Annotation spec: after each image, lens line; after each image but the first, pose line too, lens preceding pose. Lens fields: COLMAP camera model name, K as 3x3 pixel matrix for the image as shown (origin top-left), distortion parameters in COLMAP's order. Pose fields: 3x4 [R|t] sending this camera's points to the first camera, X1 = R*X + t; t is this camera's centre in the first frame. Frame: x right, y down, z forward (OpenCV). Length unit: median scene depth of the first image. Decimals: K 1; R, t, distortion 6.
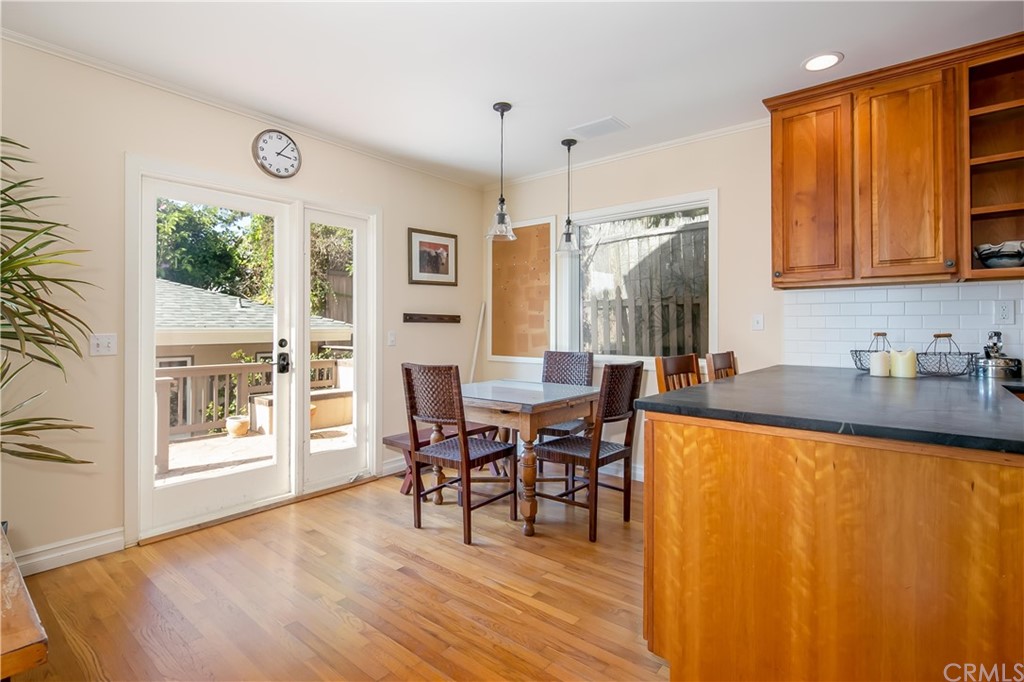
lens RADIAL K [[497.4, 0, 506.8], [0, 497.4, 343.3], [0, 0, 1]] dist [-0.001527, -0.000058]
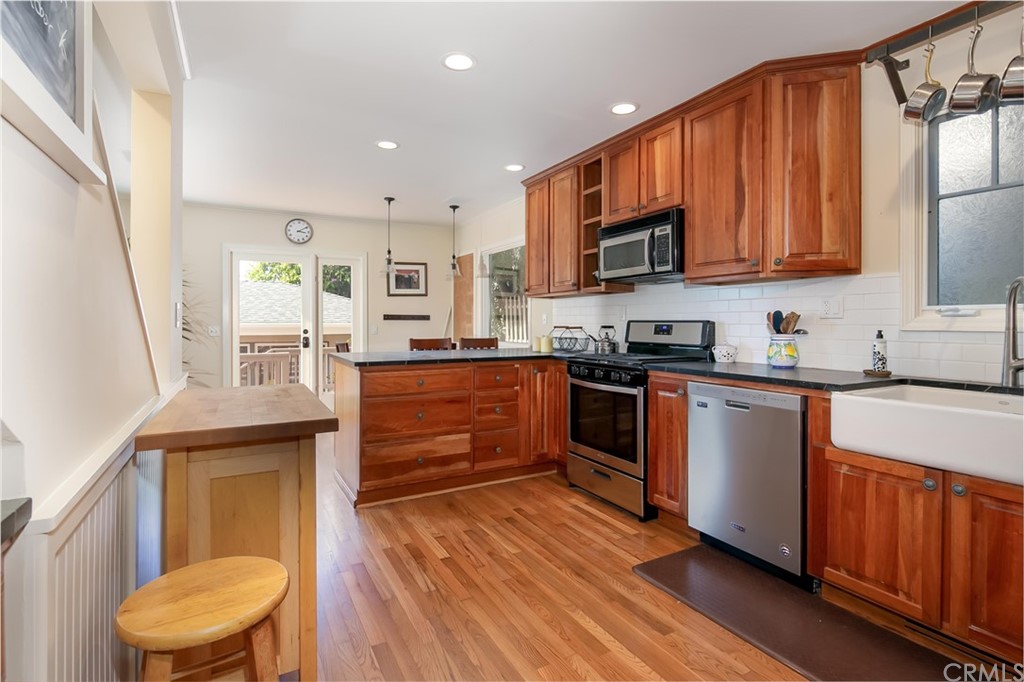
lens RADIAL K [[497.4, 0, 507.0], [0, 497.4, 344.8], [0, 0, 1]] dist [-0.001527, -0.000058]
pose [[0.929741, 0.015759, -0.367877, 0.814000], [-0.011631, 0.999842, 0.013434, 0.013399], [0.368031, -0.008211, 0.929777, -0.391039]]
